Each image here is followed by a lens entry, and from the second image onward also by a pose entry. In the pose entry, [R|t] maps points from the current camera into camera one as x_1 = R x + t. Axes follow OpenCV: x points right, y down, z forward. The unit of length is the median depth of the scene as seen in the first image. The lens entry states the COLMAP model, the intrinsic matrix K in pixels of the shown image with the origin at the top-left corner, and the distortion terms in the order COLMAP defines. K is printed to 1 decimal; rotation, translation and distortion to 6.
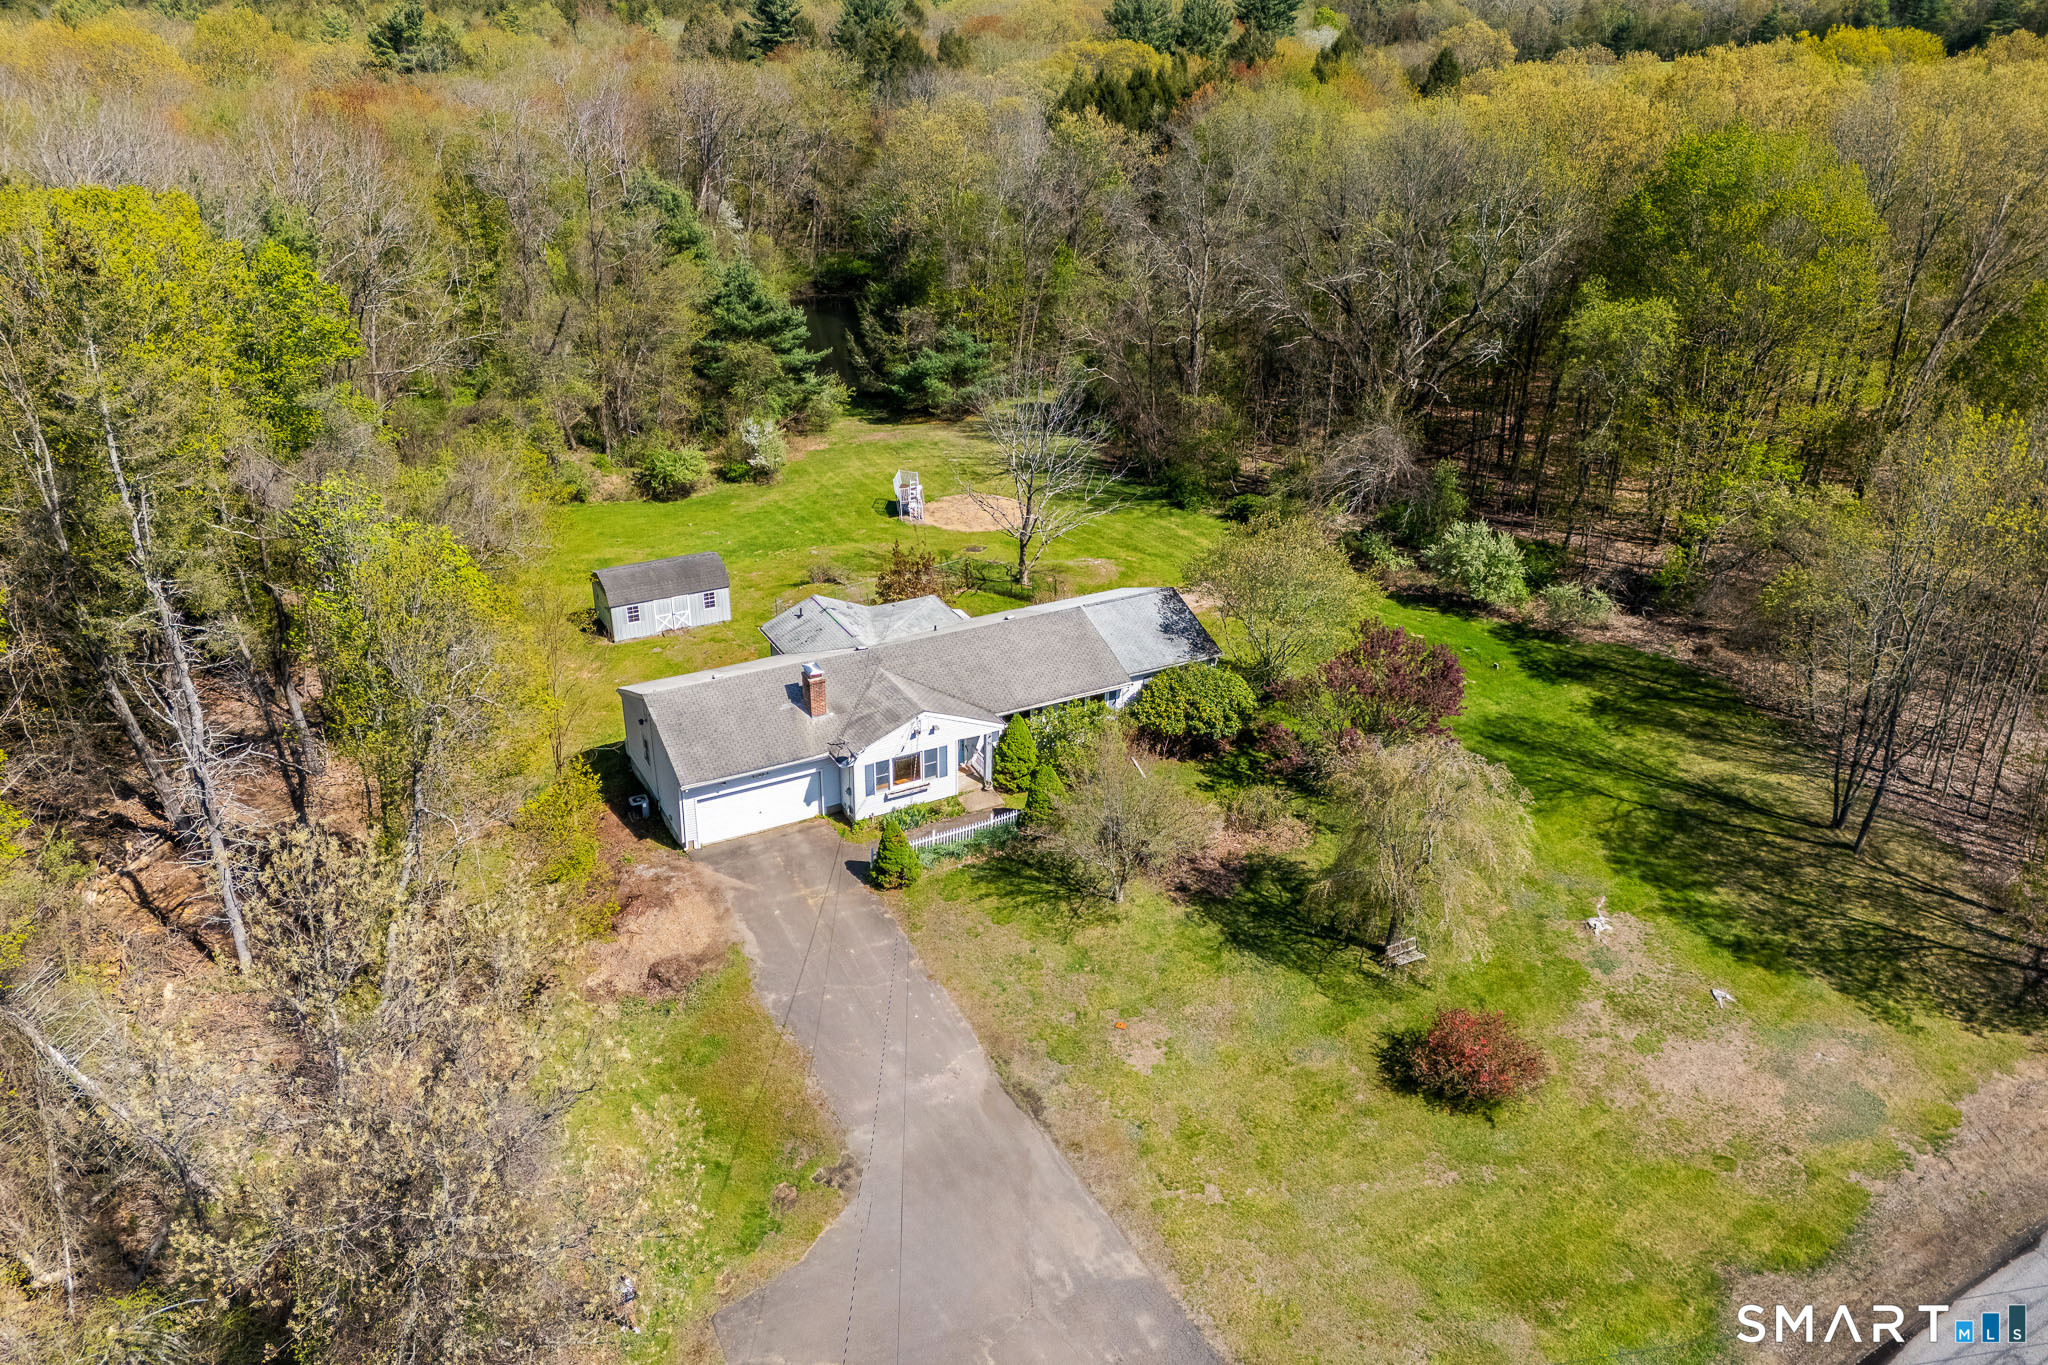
lens RADIAL K [[1446.6, 0, 1030.9], [0, 1446.6, 689.3], [0, 0, 1]] dist [0.058809, -0.007101]
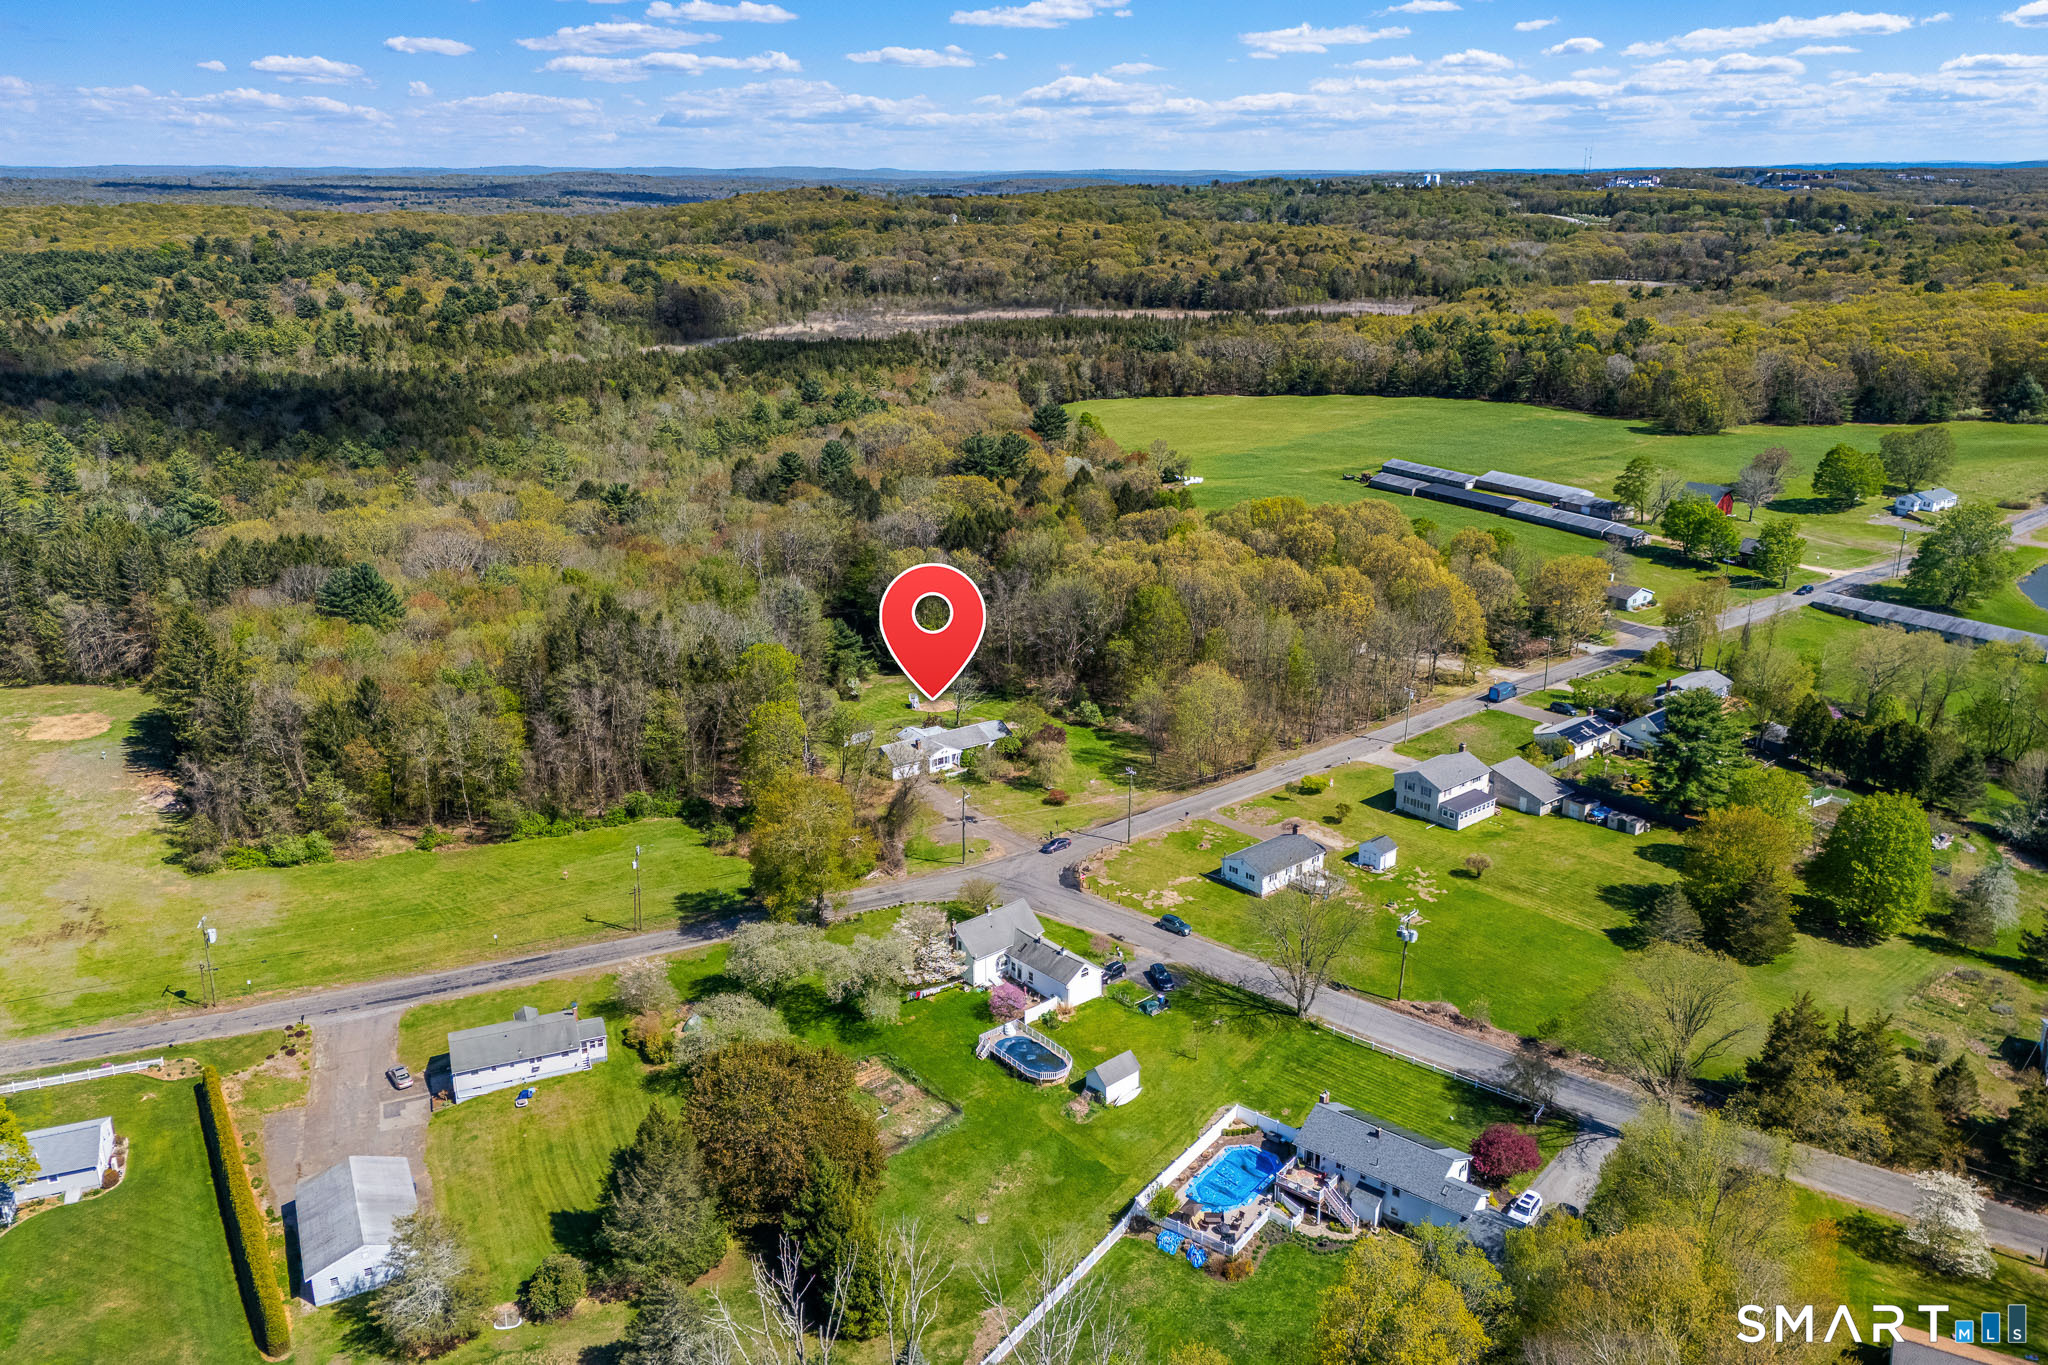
lens RADIAL K [[1446.6, 0, 1025.7], [0, 1446.6, 682.2], [0, 0, 1]] dist [0.058809, -0.007101]
pose [[0.994548, -0.049689, 0.091676, -0.185789], [0.062971, 0.986949, -0.148212, 0.408641], [-0.083115, 0.153177, 0.984697, -2.835772]]
